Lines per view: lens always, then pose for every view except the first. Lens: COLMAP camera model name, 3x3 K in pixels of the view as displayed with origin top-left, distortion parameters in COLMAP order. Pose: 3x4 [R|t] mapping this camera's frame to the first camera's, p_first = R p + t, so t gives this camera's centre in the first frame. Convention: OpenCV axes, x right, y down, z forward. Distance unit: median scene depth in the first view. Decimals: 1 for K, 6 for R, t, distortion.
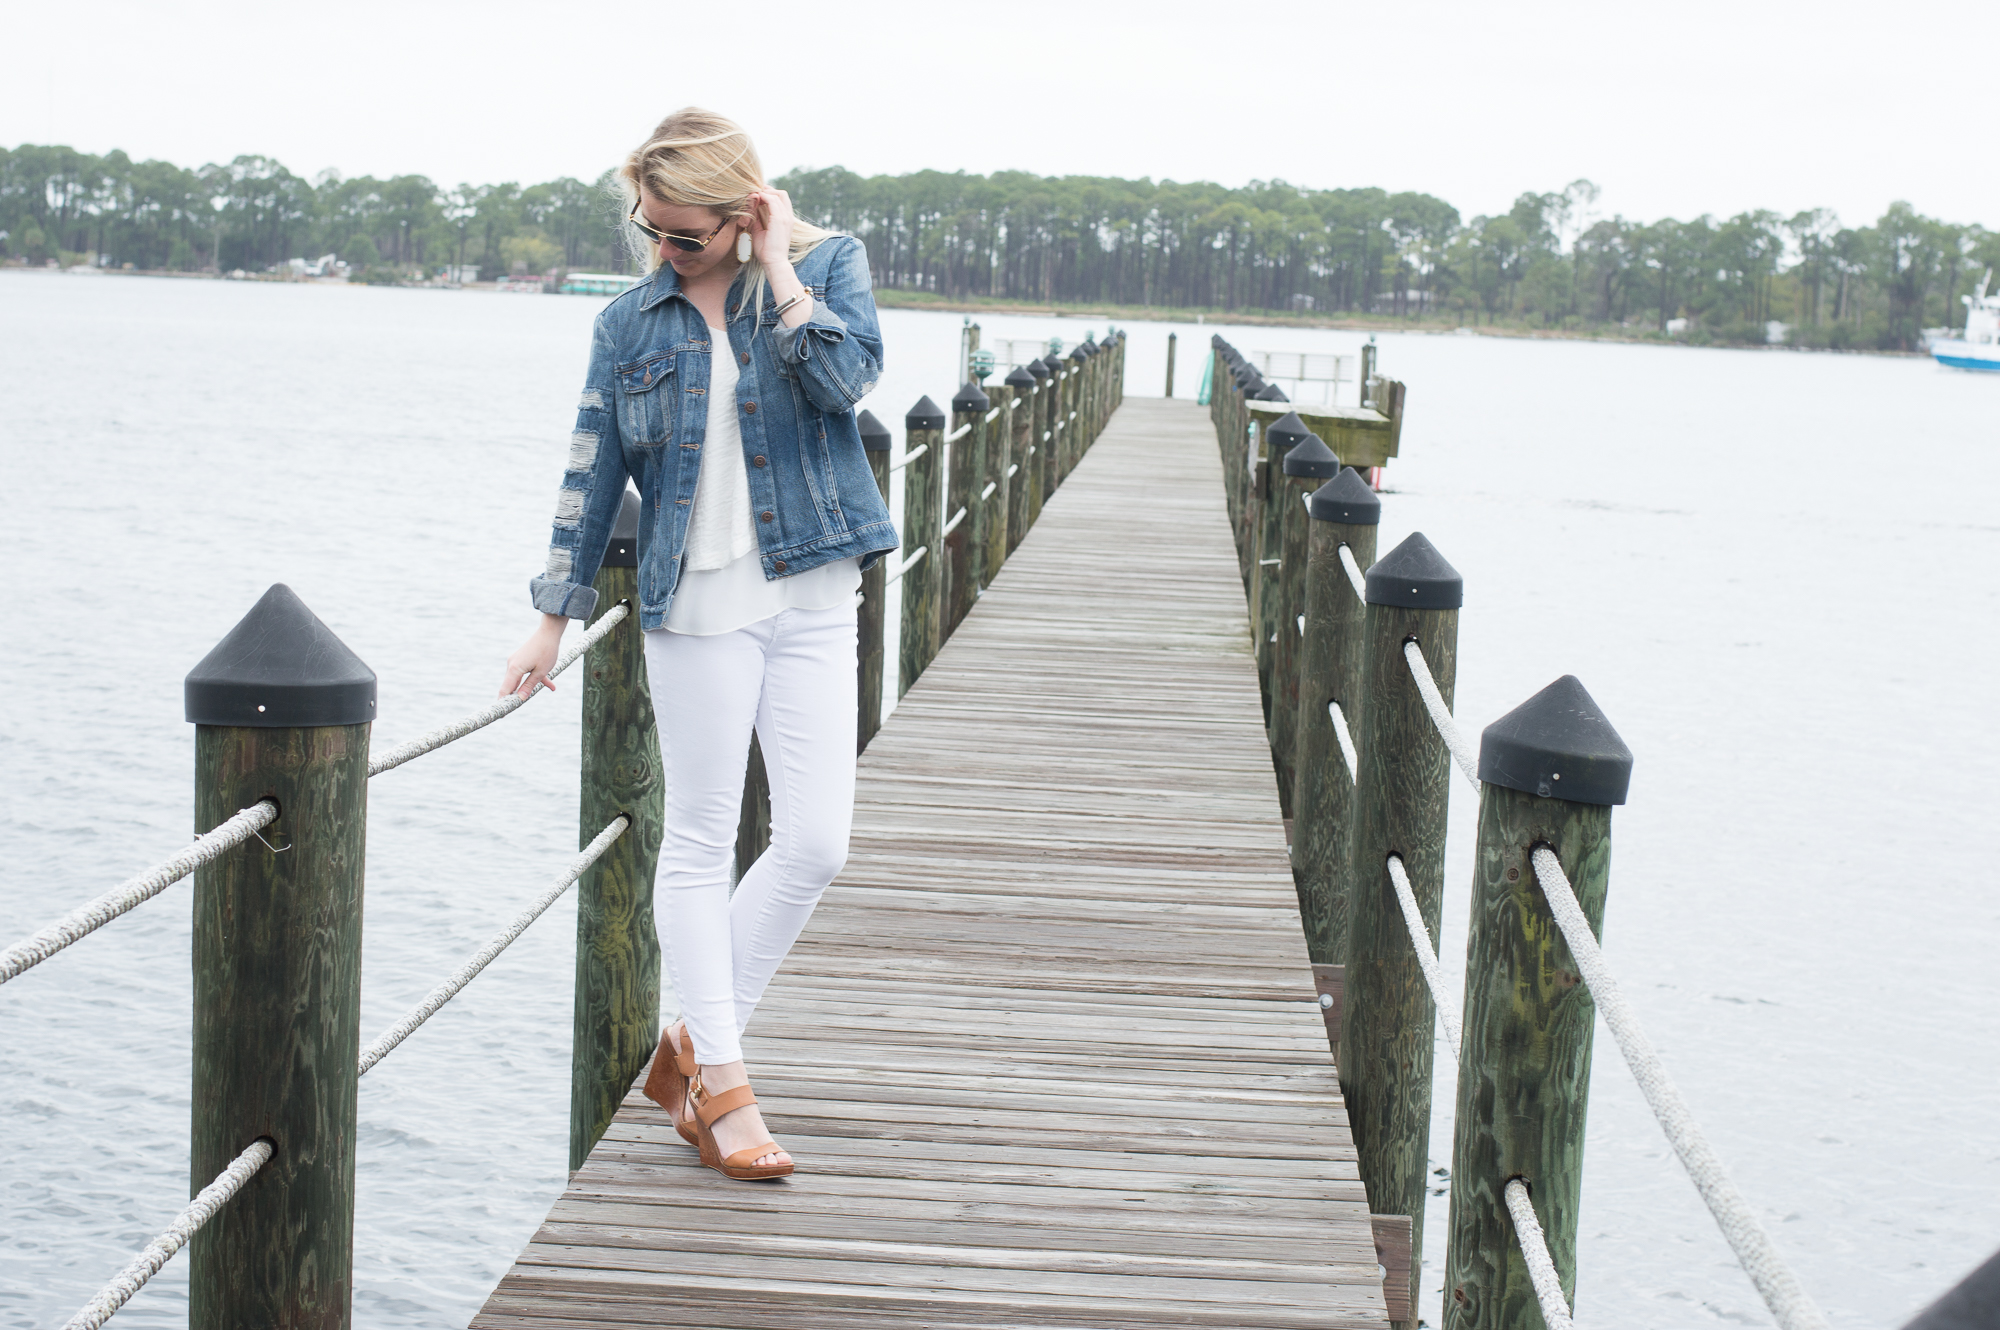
lens RADIAL K [[4672.8, 0, 929.5], [0, 4672.8, 669.1], [0, 0, 1]] dist [-0.097768, 0.000000]
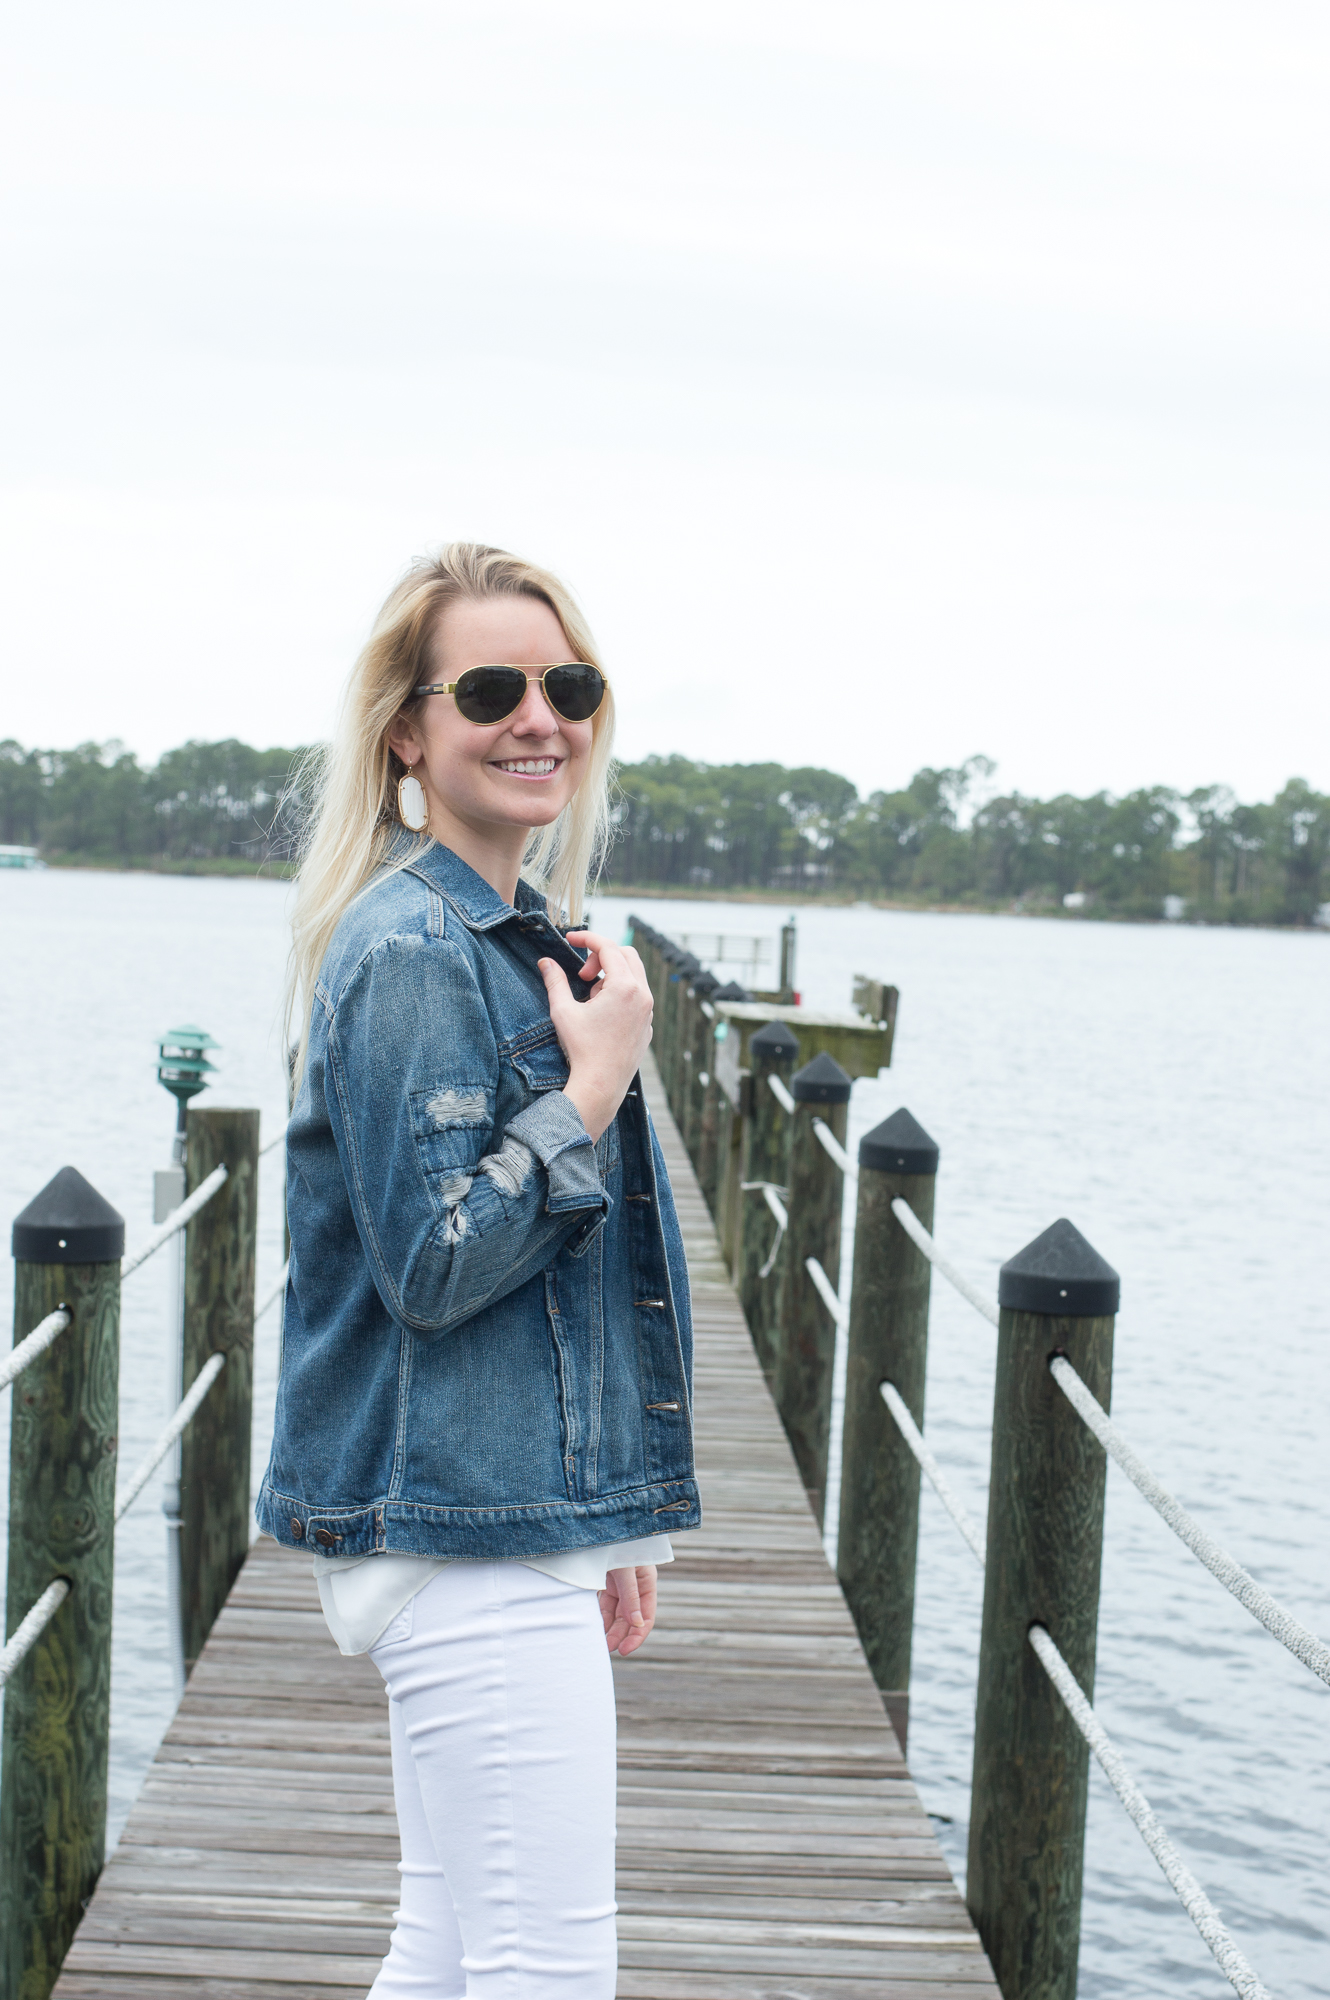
lens RADIAL K [[4672.8, 0, 644.6], [0, 4672.8, 991.5], [0, 0, 1]] dist [-0.097768, 0.000000]
pose [[0.997588, 0.002142, 0.069380, -0.016431], [0.001552, 0.998586, -0.053132, -0.018876], [-0.069396, 0.053111, 0.996174, 0.151951]]
